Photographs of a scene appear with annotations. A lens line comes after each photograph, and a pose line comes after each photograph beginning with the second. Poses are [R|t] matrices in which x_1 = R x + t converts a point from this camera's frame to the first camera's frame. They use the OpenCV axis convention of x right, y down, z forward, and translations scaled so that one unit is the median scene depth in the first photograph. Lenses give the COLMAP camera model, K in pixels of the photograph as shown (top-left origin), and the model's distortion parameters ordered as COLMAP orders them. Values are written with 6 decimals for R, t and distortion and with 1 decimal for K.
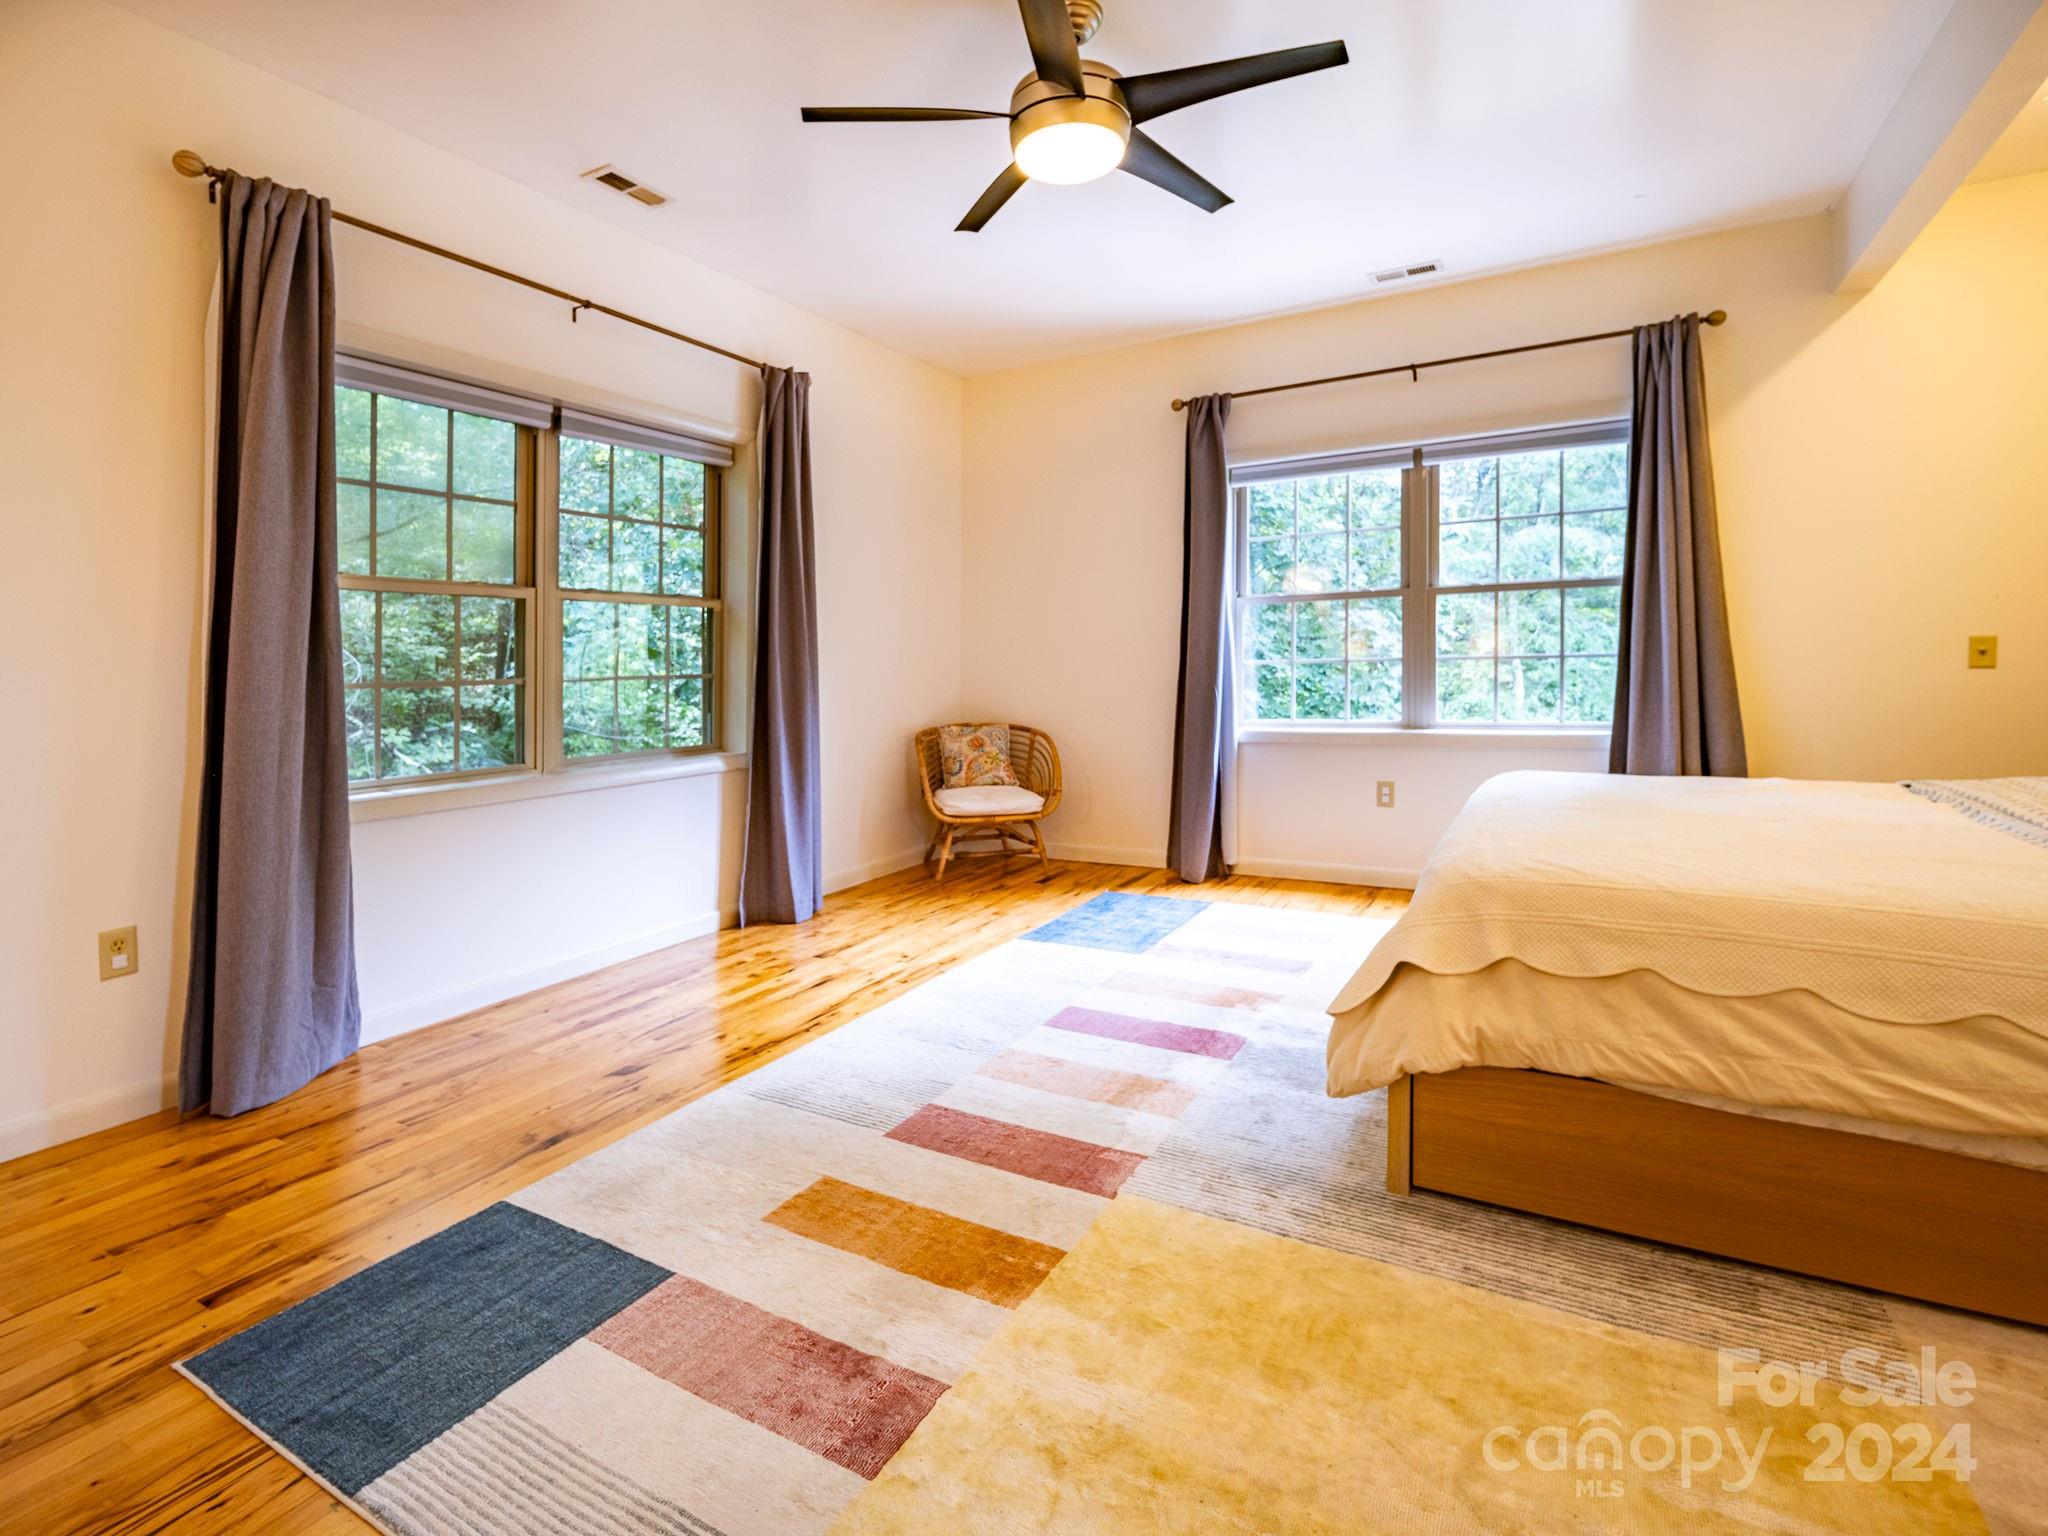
lens RADIAL K [[1013.8, 0, 993.2], [0, 1013.8, 640.2], [0, 0, 1]] dist [0.003919, -0.002227]
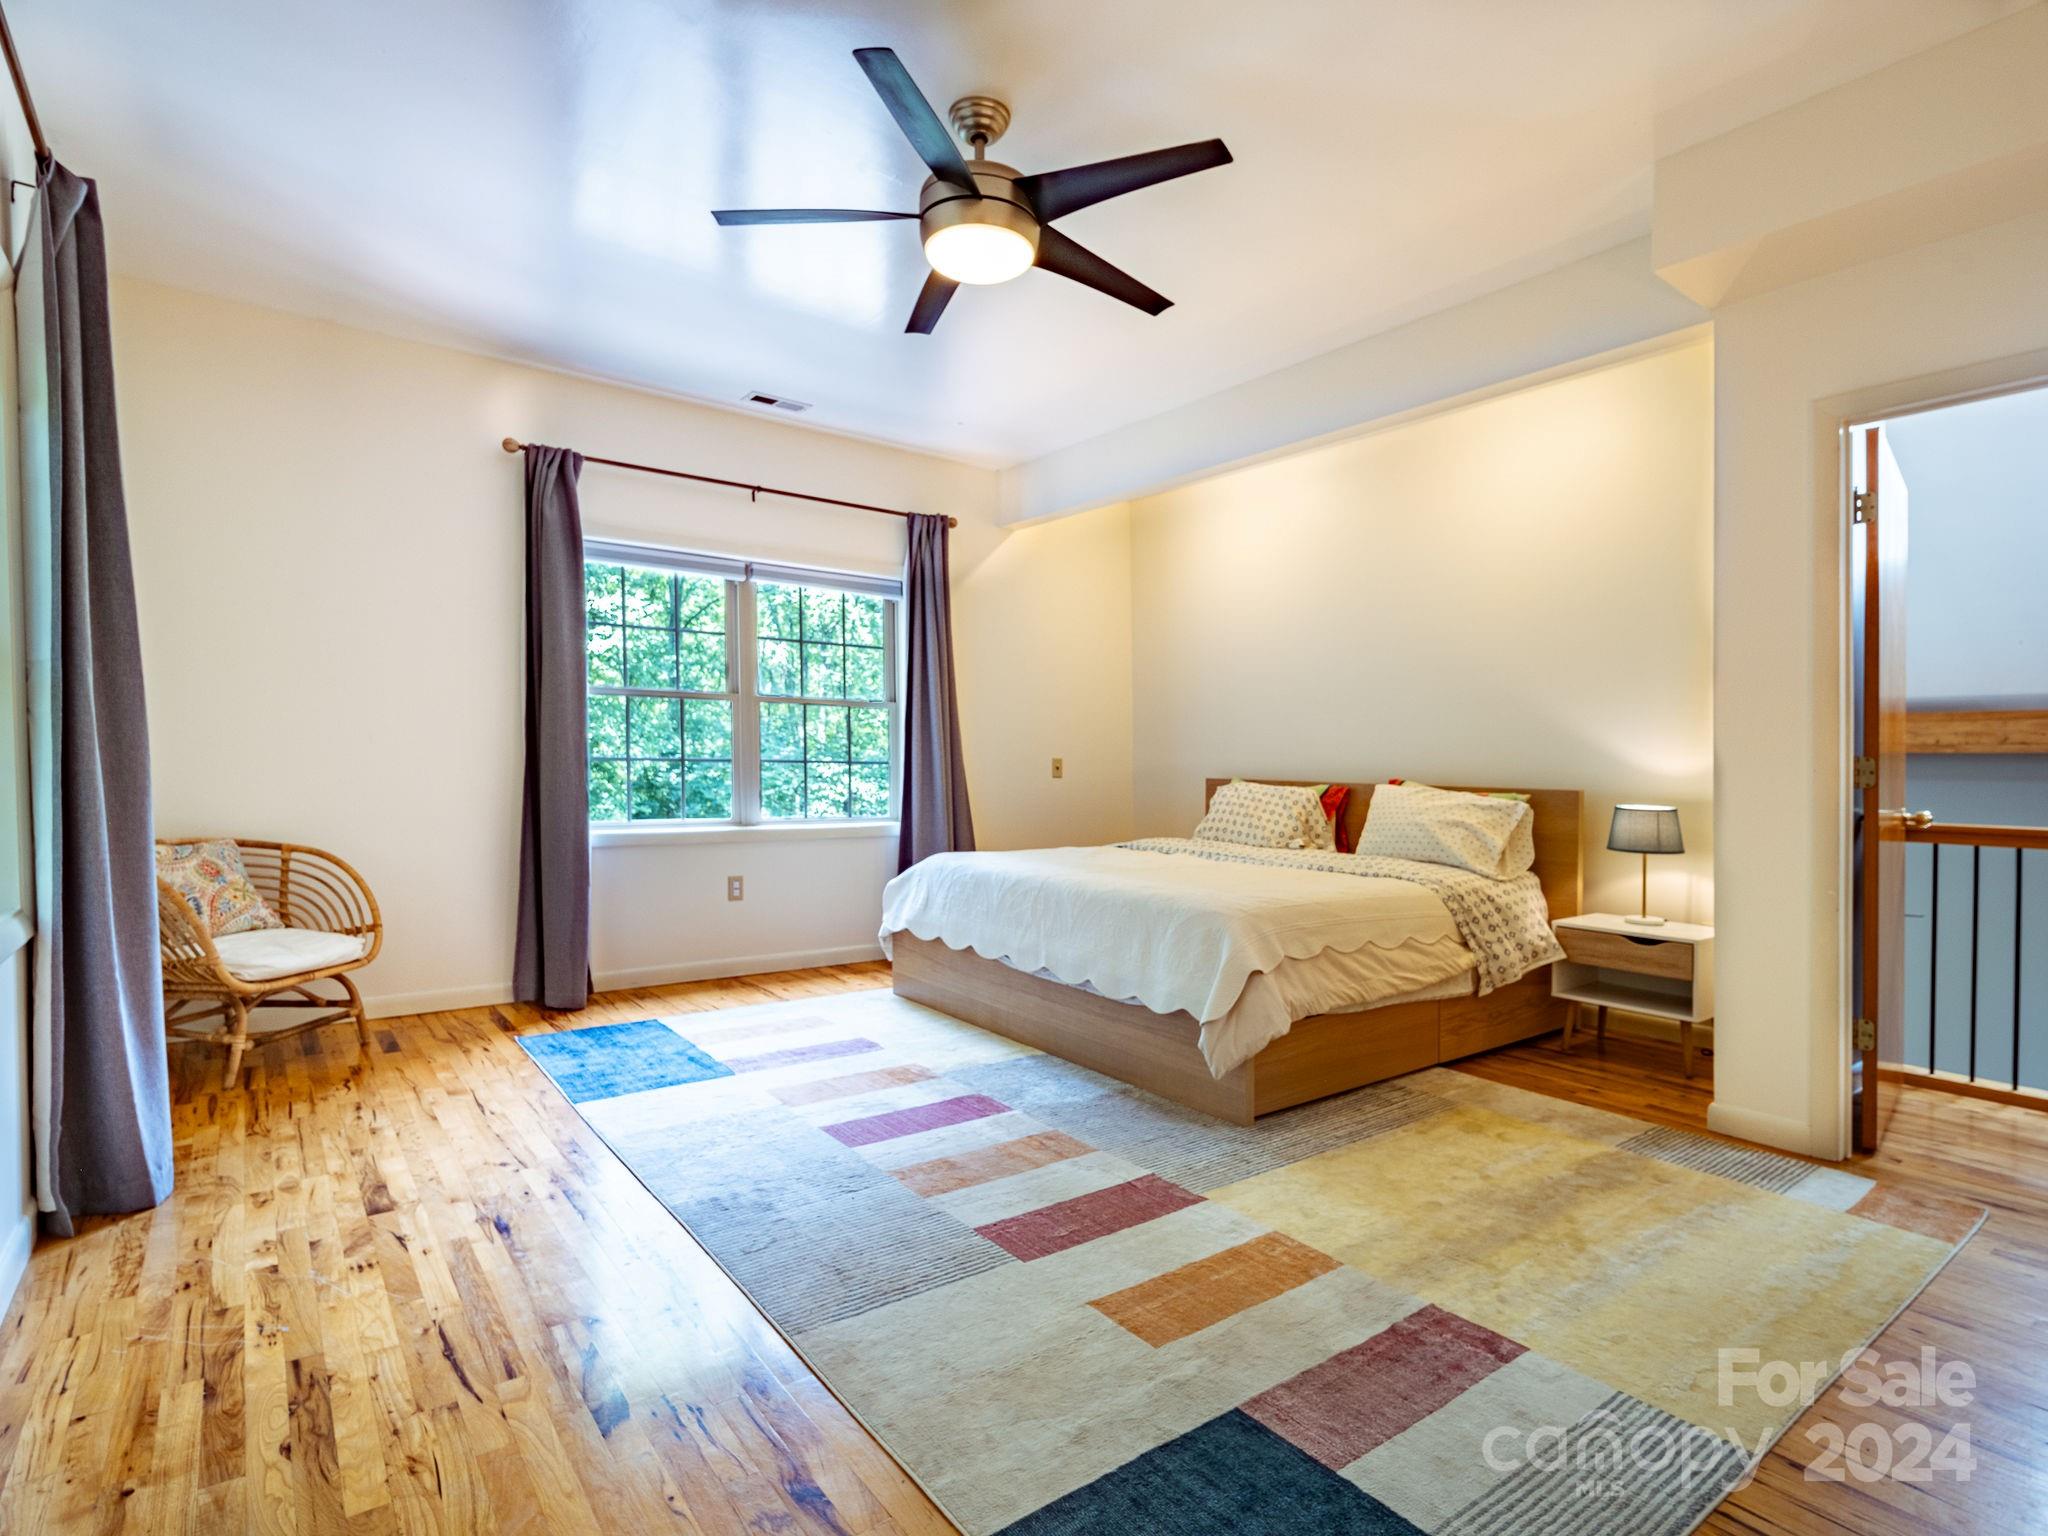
lens RADIAL K [[1013.8, 0, 1036.6], [0, 1013.8, 770.4], [0, 0, 1]] dist [0.003919, -0.002227]
pose [[0.387413, 0.021701, 0.921651, -0.838544], [-0.047871, 0.998848, -0.003396, 0.032238], [-0.920662, -0.042804, 0.388006, 0.553388]]
